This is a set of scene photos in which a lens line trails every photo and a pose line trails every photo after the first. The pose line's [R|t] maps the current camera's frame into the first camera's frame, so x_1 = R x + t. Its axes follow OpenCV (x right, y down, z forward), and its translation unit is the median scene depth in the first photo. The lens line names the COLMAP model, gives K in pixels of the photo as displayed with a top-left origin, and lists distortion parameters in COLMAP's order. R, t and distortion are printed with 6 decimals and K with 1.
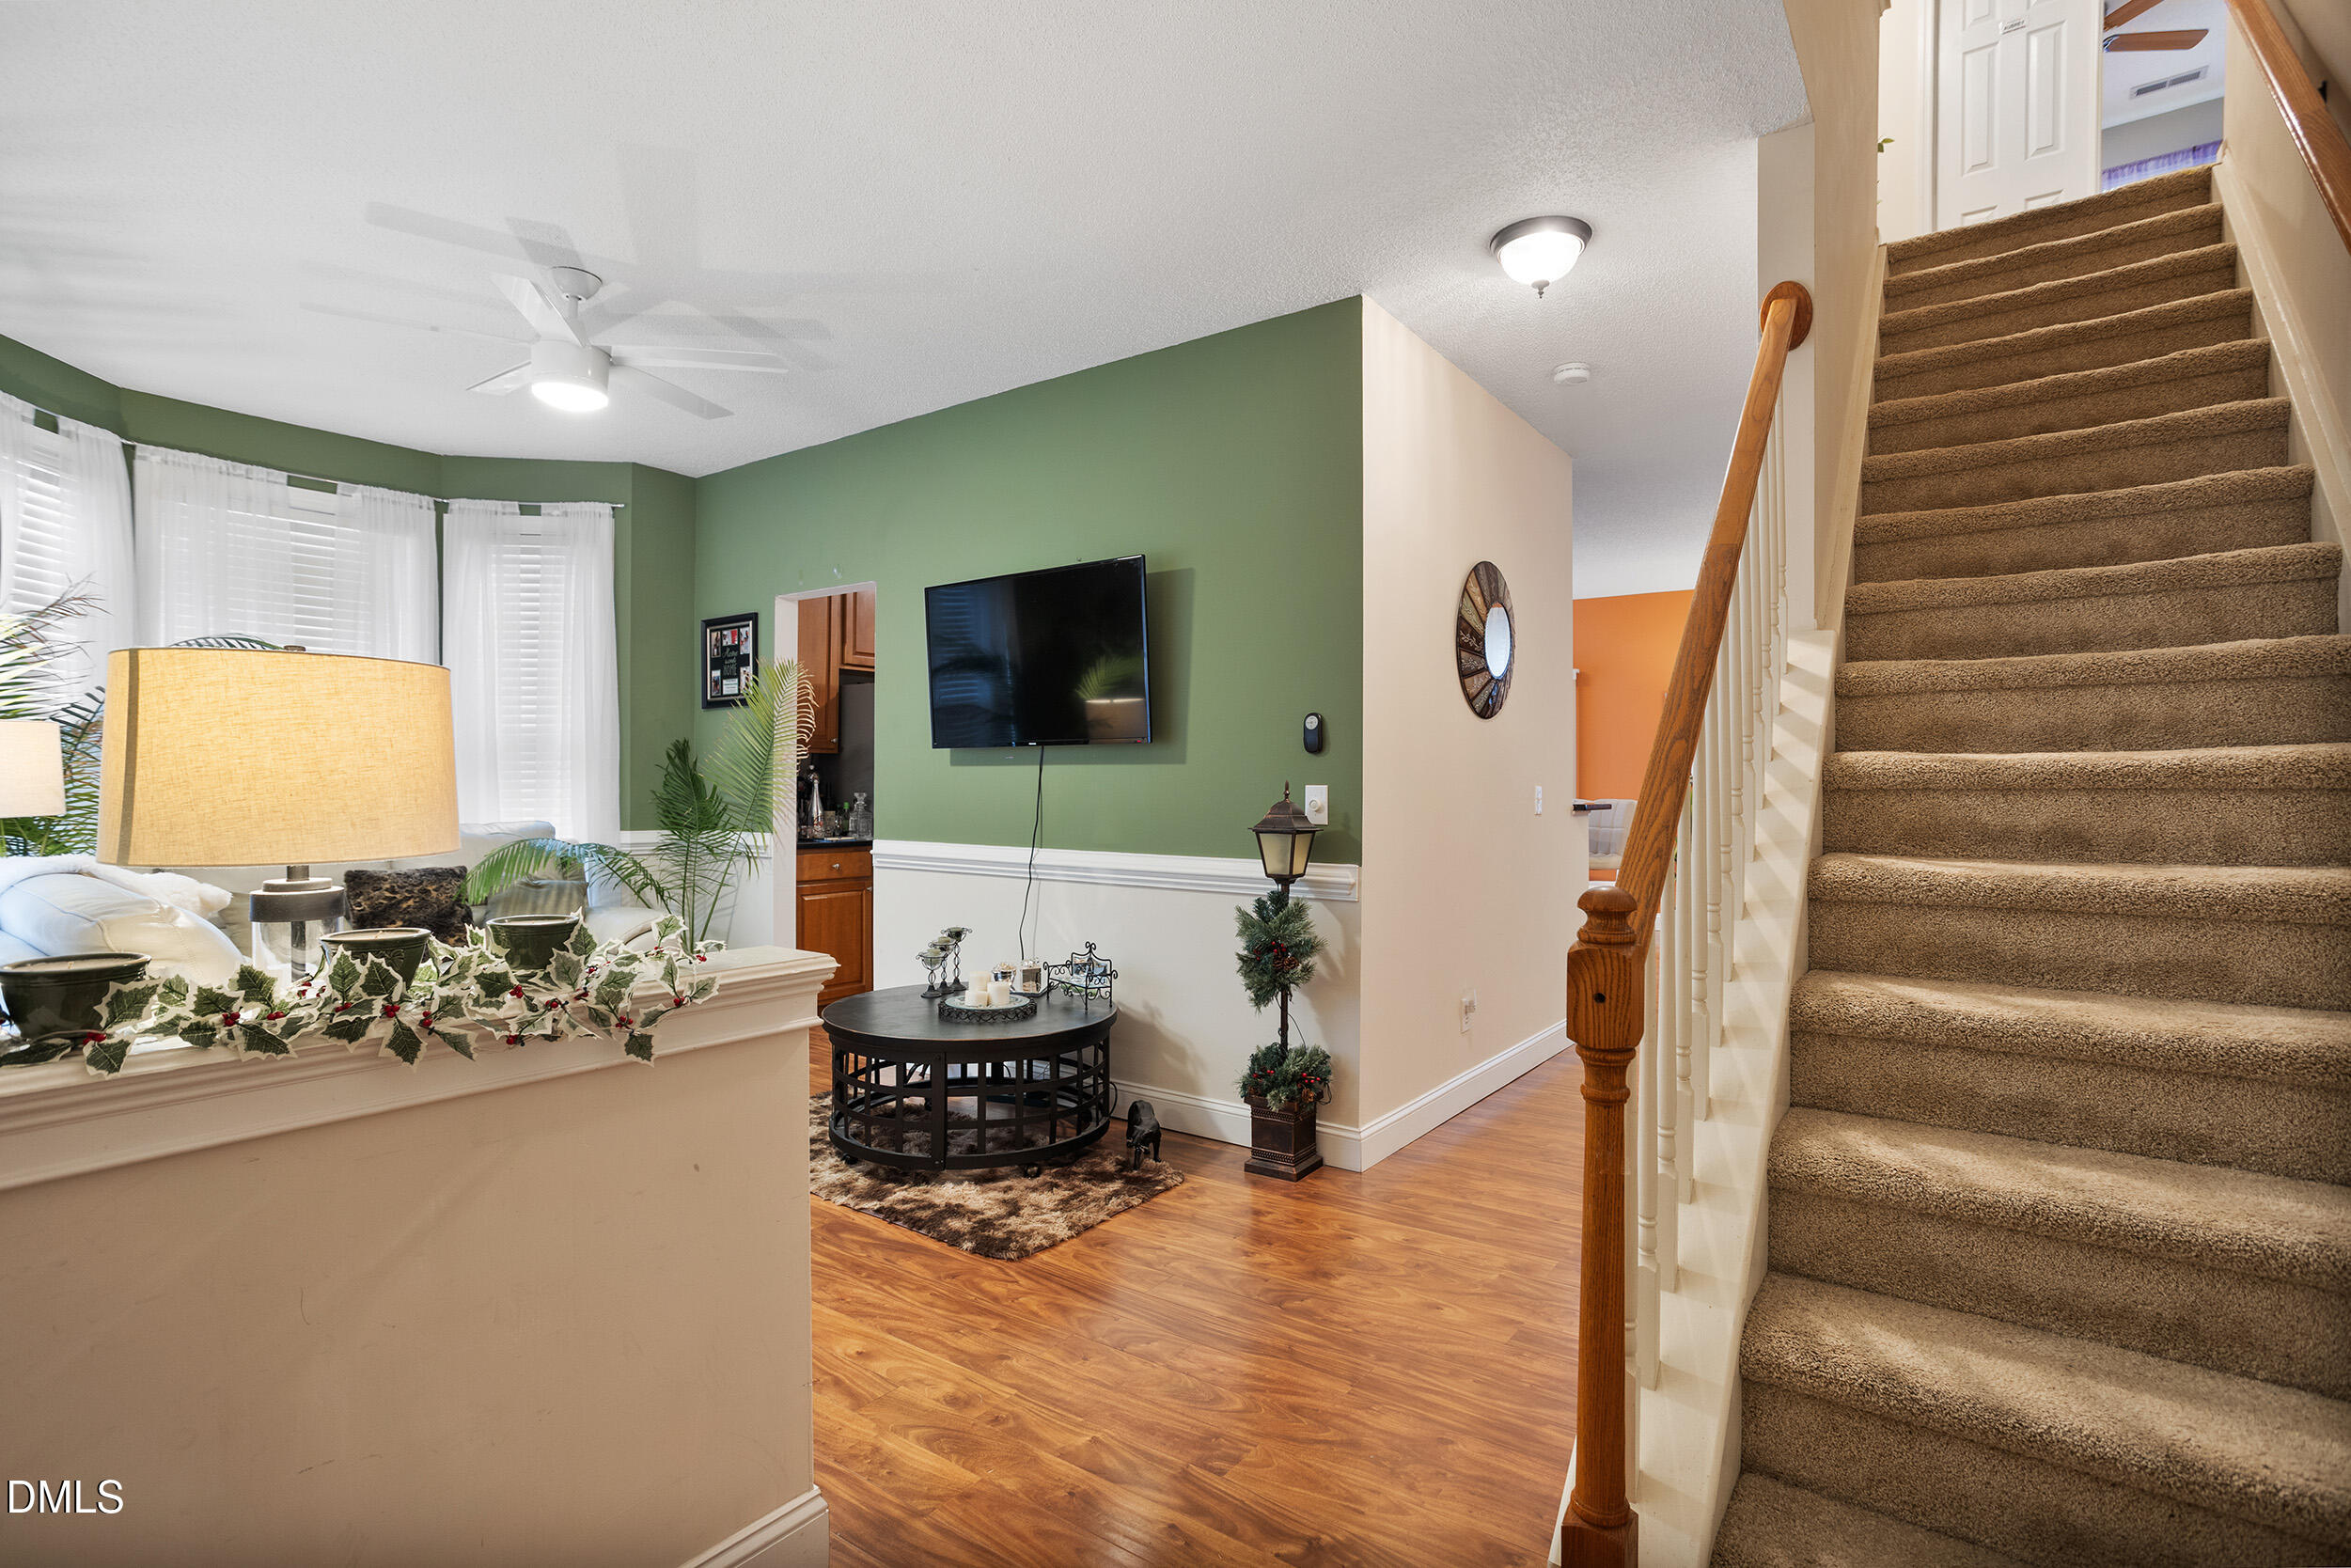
lens RADIAL K [[1153.3, 0, 1174.4], [0, 1153.3, 782.1], [0, 0, 1]] dist [0.000295, 0.000630]
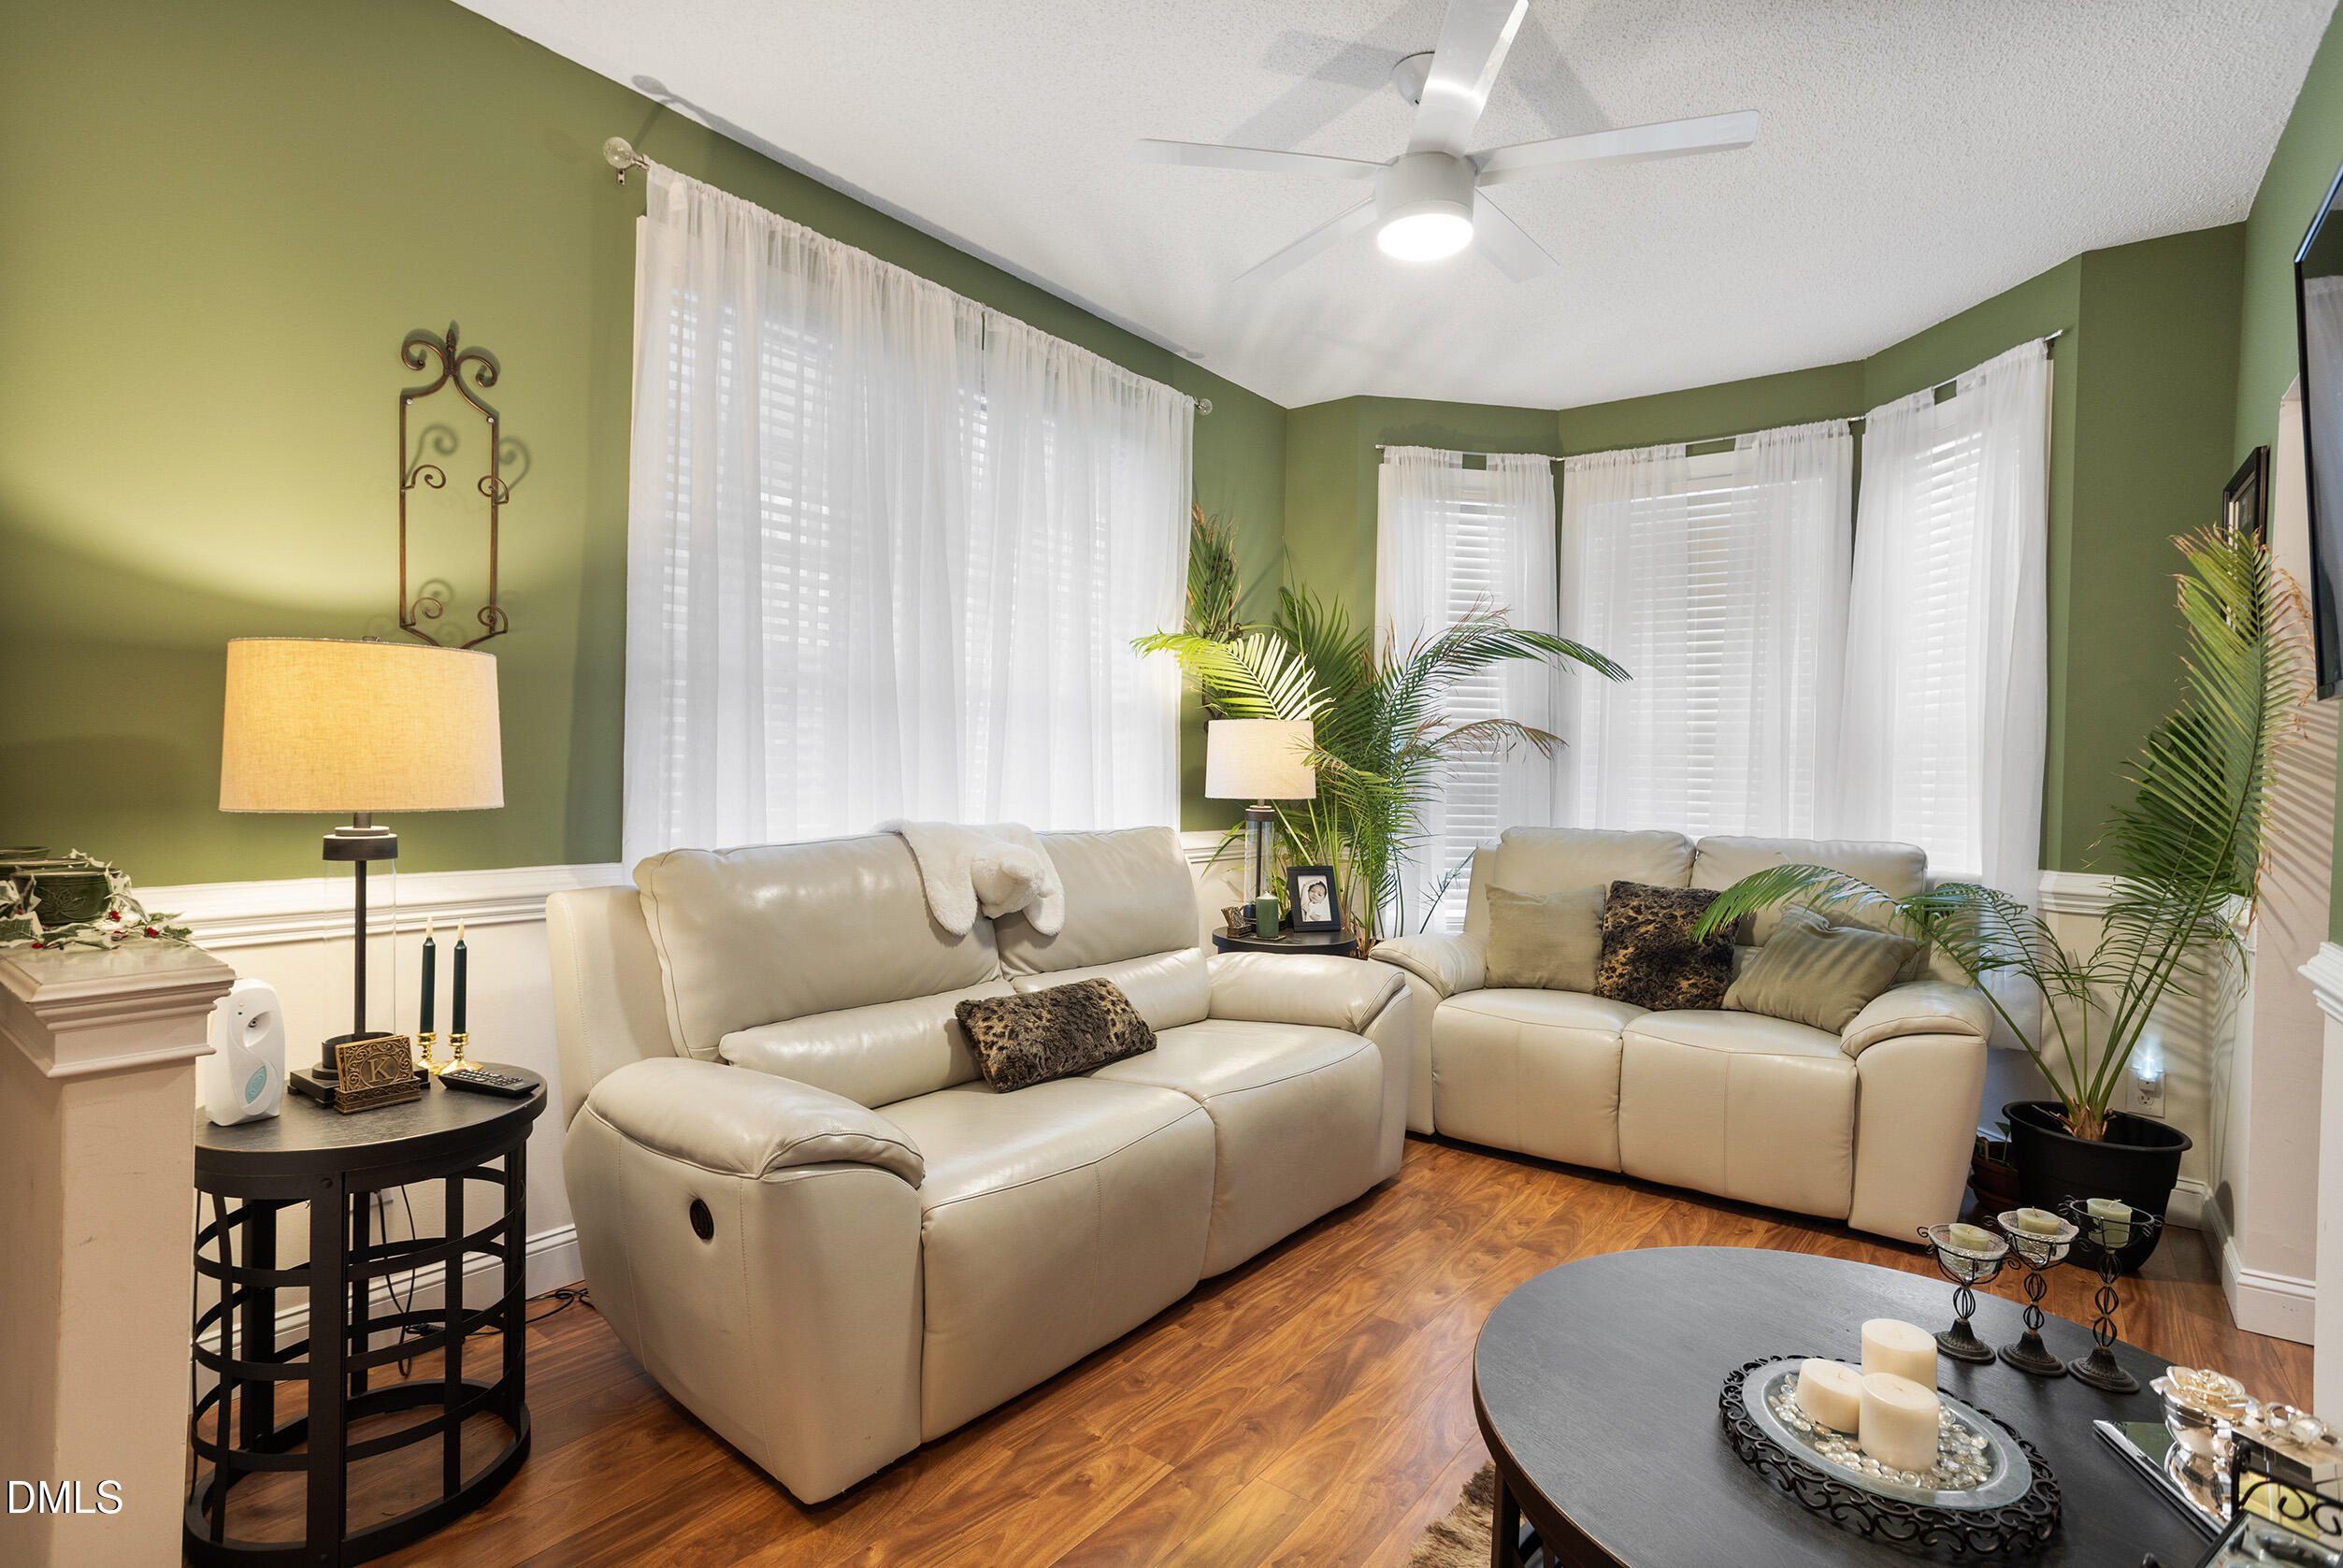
lens RADIAL K [[1149.4, 0, 1171.5], [0, 1149.4, 777.7], [0, 0, 1]] dist [0.000295, 0.000630]
pose [[0.000373, 0.007824, -0.999969, 0.145679], [-0.023856, 0.999685, 0.007813, 0.000038], [0.999715, 0.023852, 0.000560, 0.604761]]
